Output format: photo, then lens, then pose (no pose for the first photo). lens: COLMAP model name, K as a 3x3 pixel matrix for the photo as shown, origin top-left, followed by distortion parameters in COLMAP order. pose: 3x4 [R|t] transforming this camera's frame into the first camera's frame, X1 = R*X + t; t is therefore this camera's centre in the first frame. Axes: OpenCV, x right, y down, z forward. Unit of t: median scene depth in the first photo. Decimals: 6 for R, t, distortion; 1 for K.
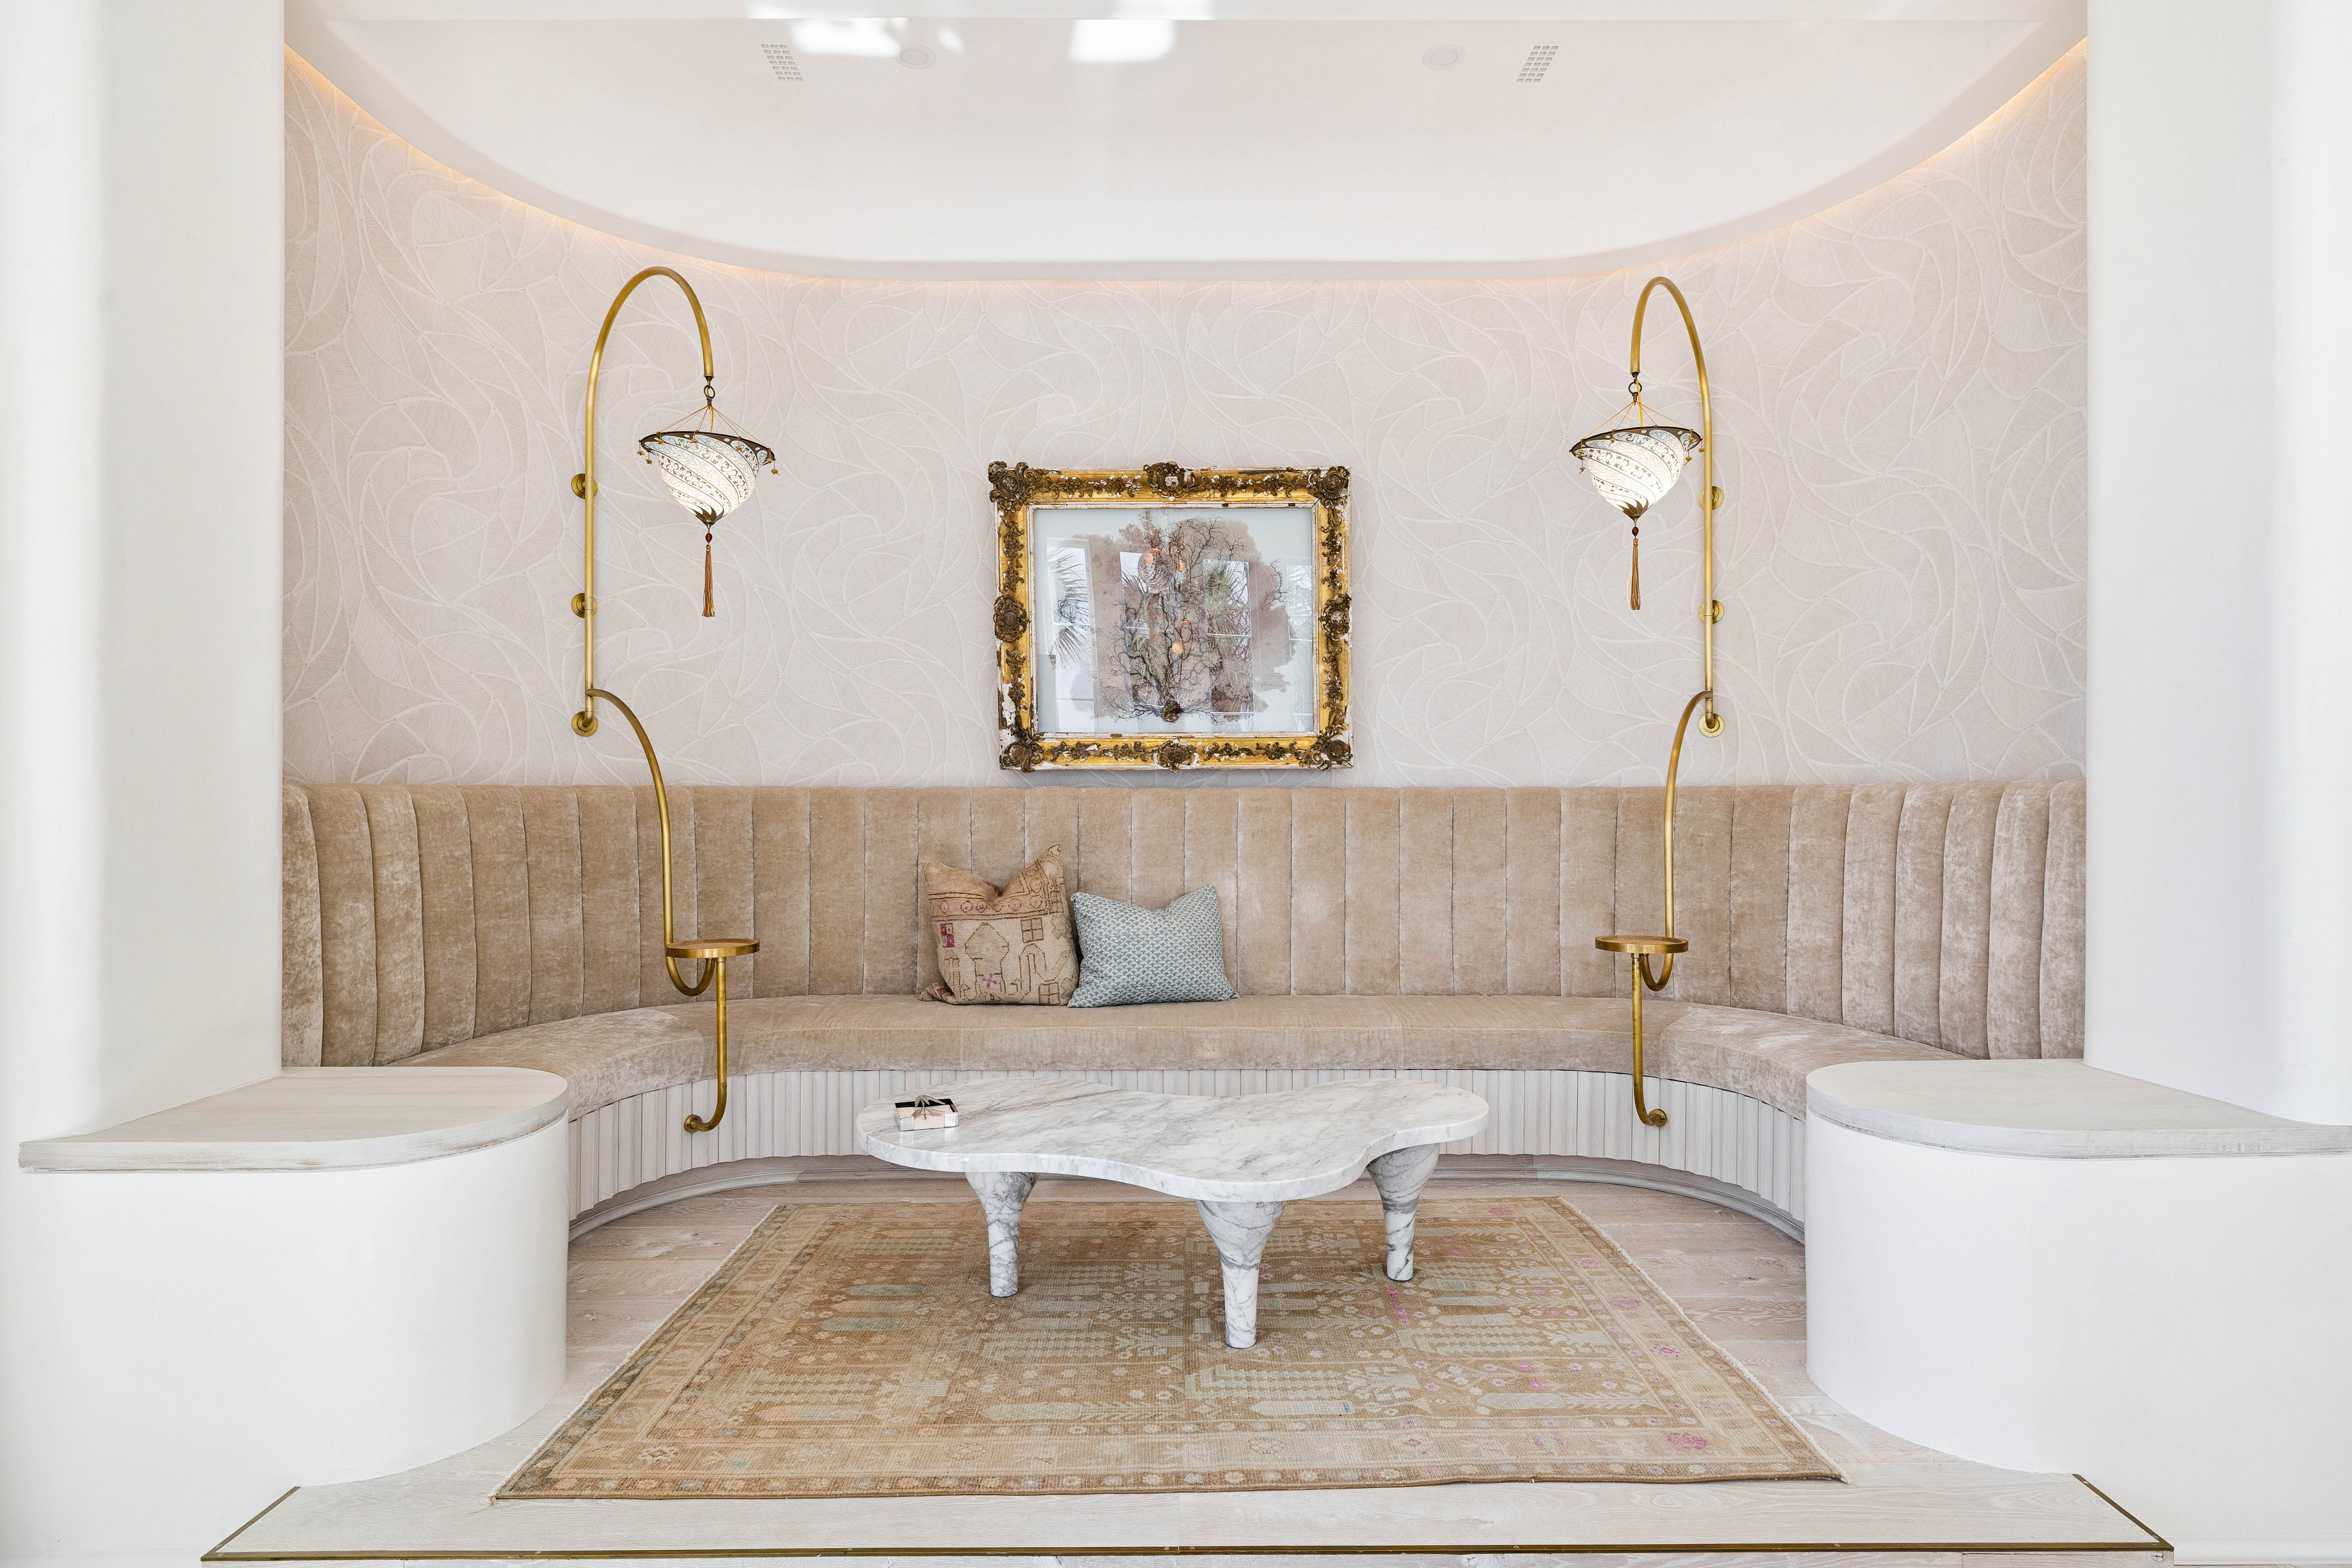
lens RADIAL K [[1189.2, 0, 1176.0], [0, 1189.2, 784.0], [0, 0, 1]] dist [0.002103, 0.000439]
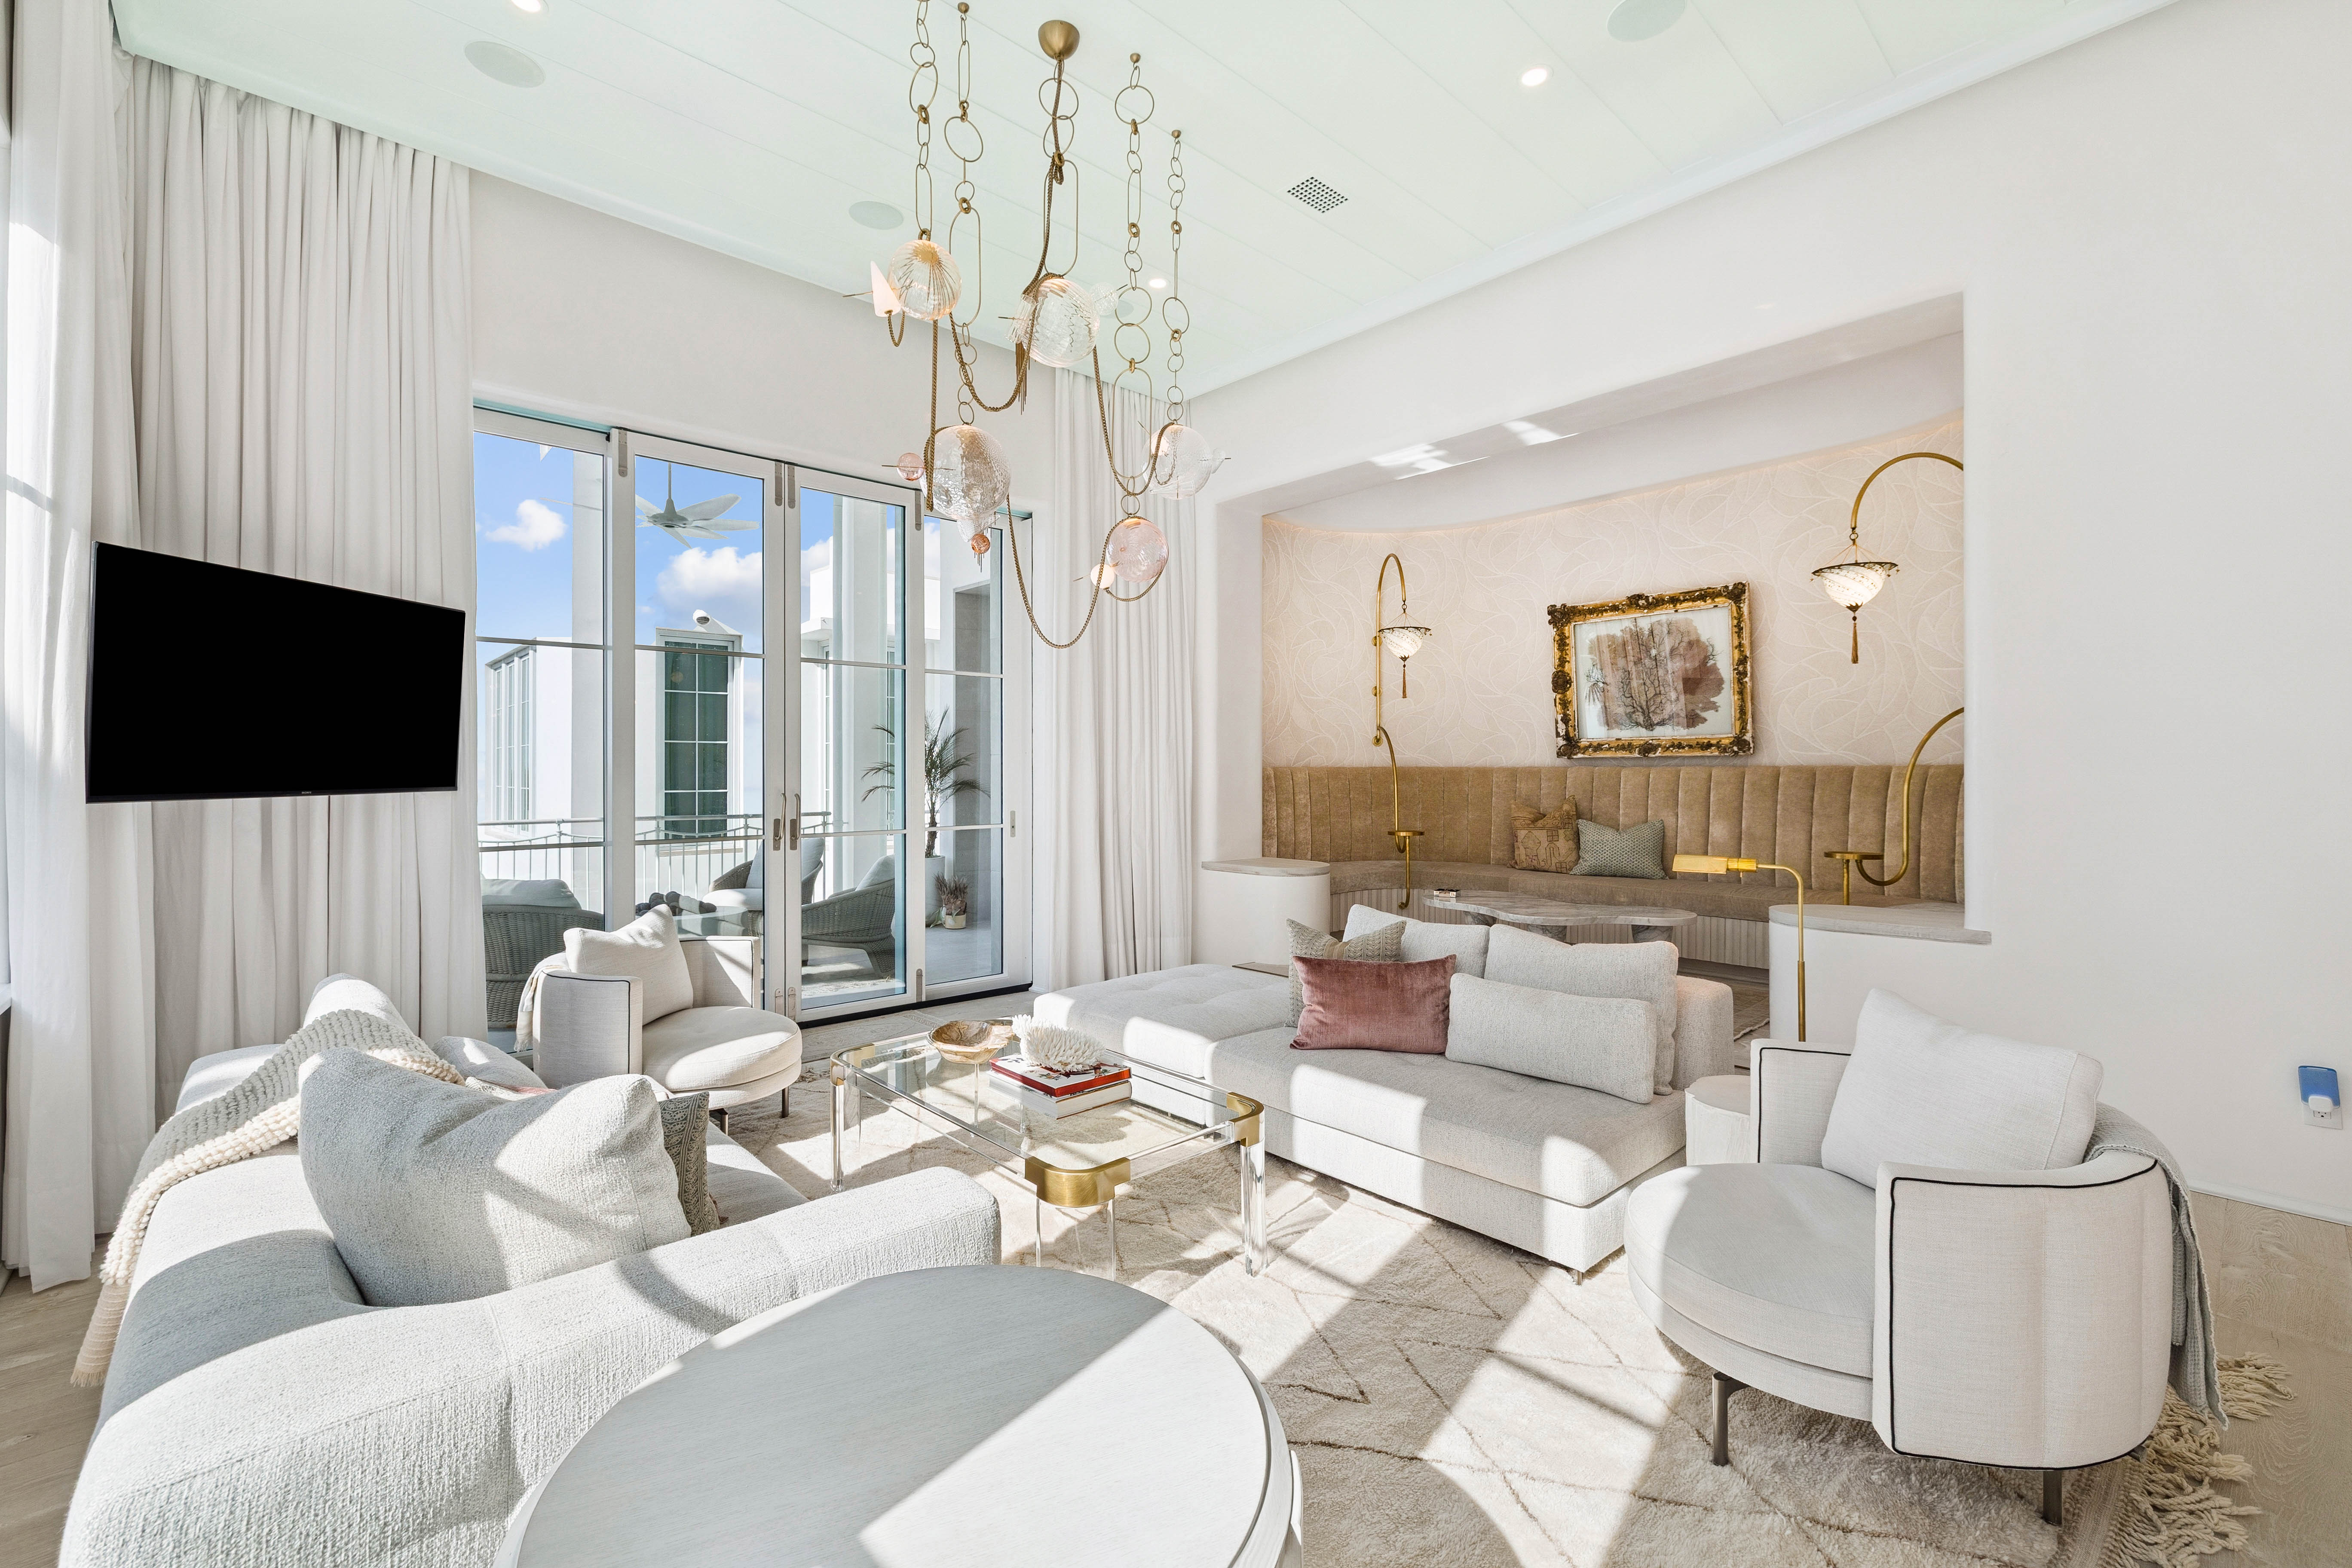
lens RADIAL K [[993.5, 0, 1179.6], [0, 993.5, 774.5], [0, 0, 1]] dist [0.001385, 0.000088]
pose [[0.665217, 0.003460, -0.746642, 0.675650], [0.009266, 0.999874, 0.012889, -0.011684], [0.746593, -0.015492, 0.665101, -0.582125]]
